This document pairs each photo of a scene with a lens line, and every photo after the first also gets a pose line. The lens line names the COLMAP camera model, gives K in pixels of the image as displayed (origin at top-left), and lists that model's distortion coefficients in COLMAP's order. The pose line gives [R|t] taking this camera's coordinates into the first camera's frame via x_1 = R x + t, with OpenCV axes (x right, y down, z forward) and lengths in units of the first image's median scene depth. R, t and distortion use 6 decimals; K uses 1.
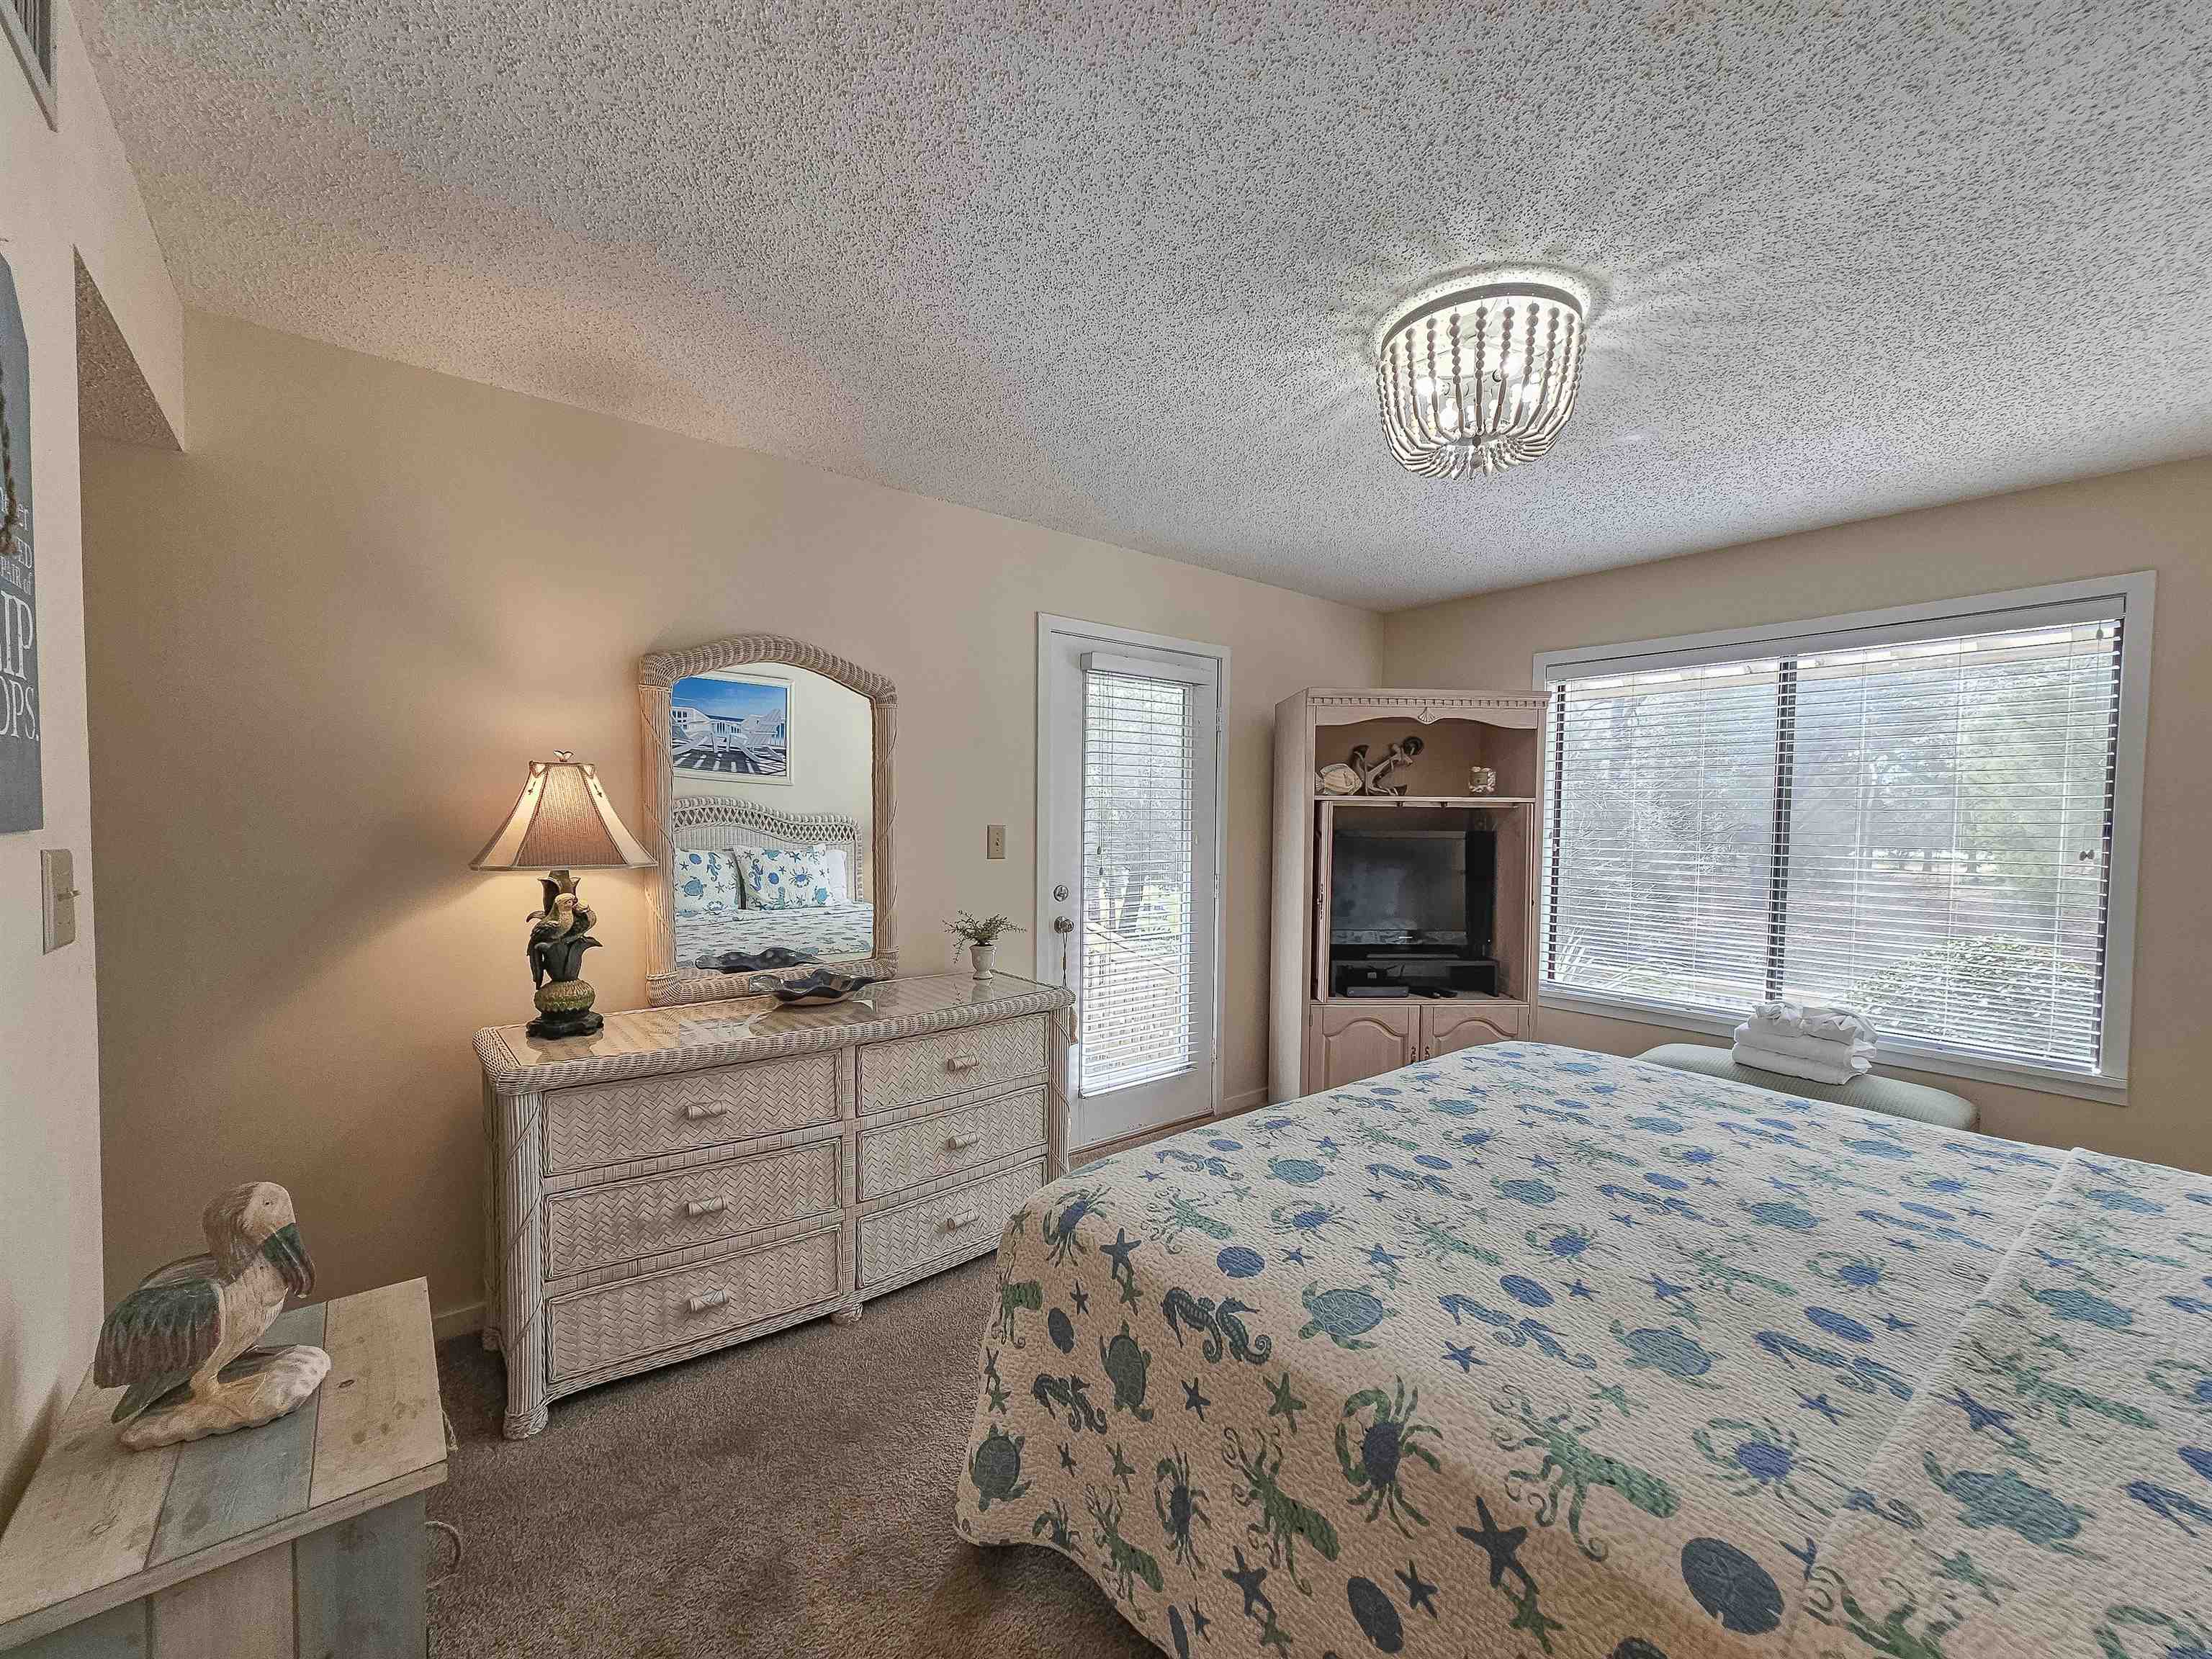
lens RADIAL K [[902.4, 0, 1105.5], [0, 902.4, 852.2], [0, 0, 1]] dist [-0.000603, -0.000091]
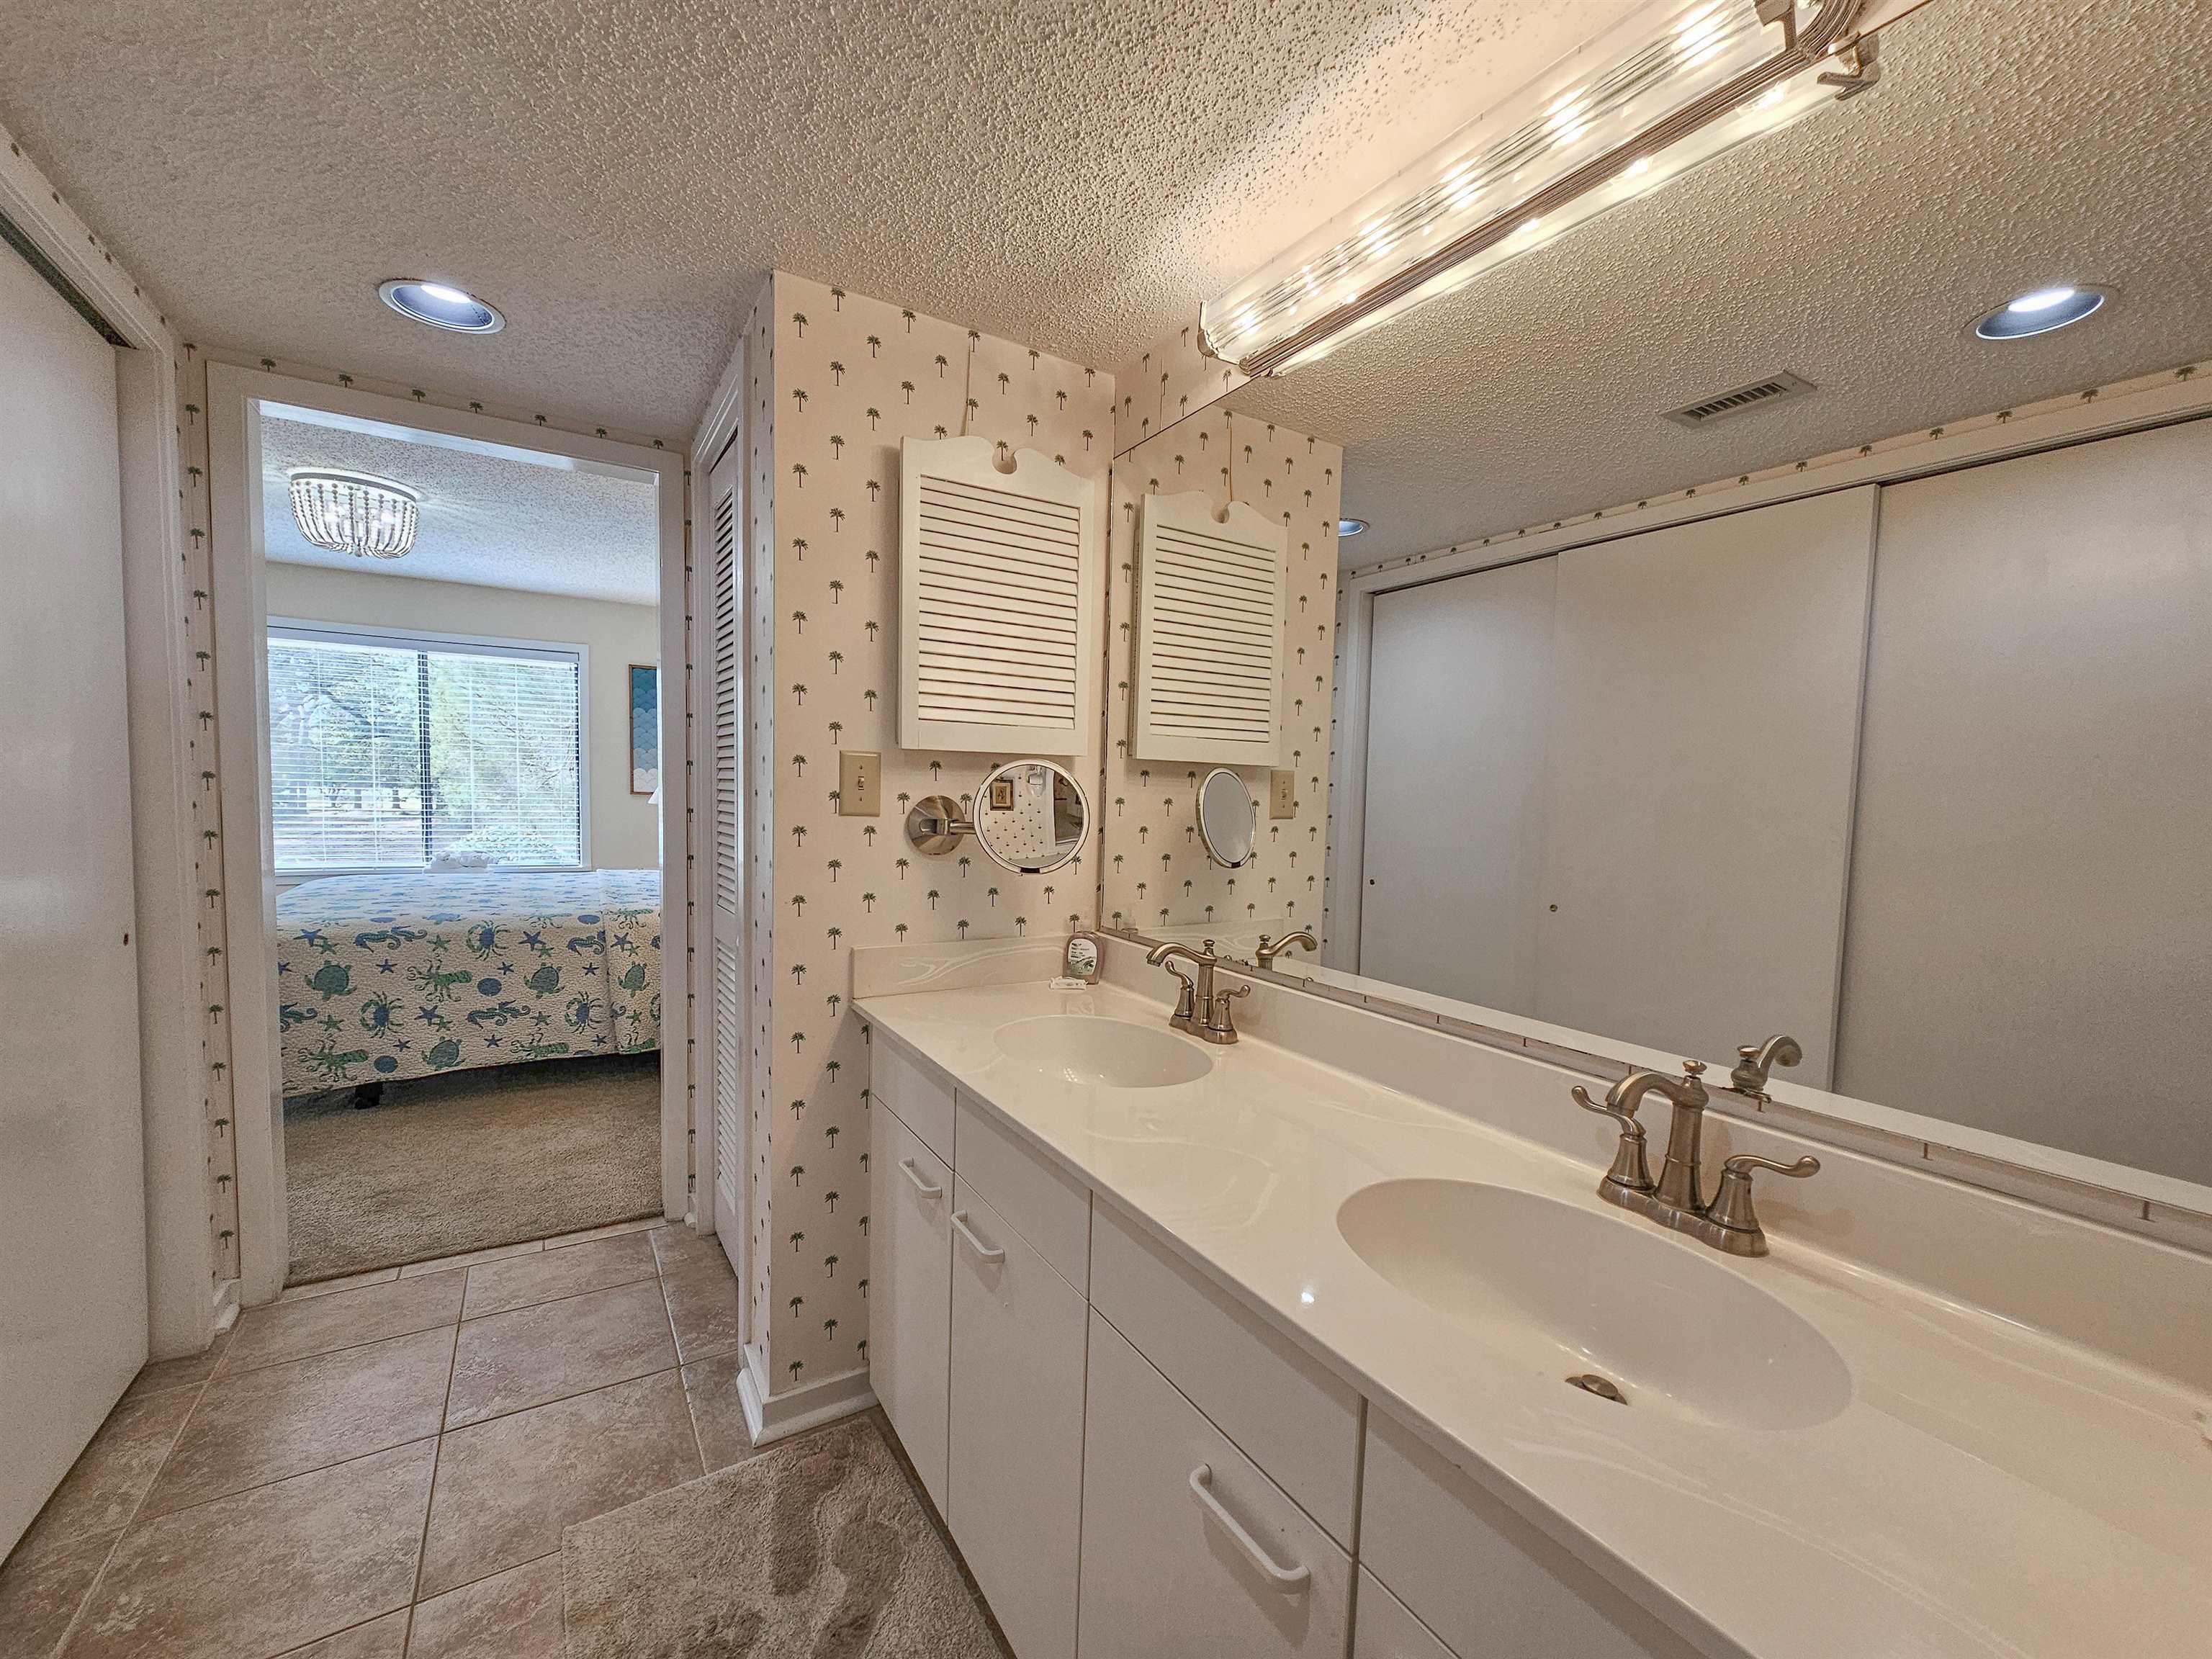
lens RADIAL K [[902.4, 0, 1105.5], [0, 902.4, 852.2], [0, 0, 1]] dist [-0.000603, -0.000091]
pose [[0.132316, -0.076873, 0.988222, -1.969576], [0.010539, 0.997041, 0.076148, 0.108563], [-0.991152, 0.000340, 0.132735, -1.240105]]
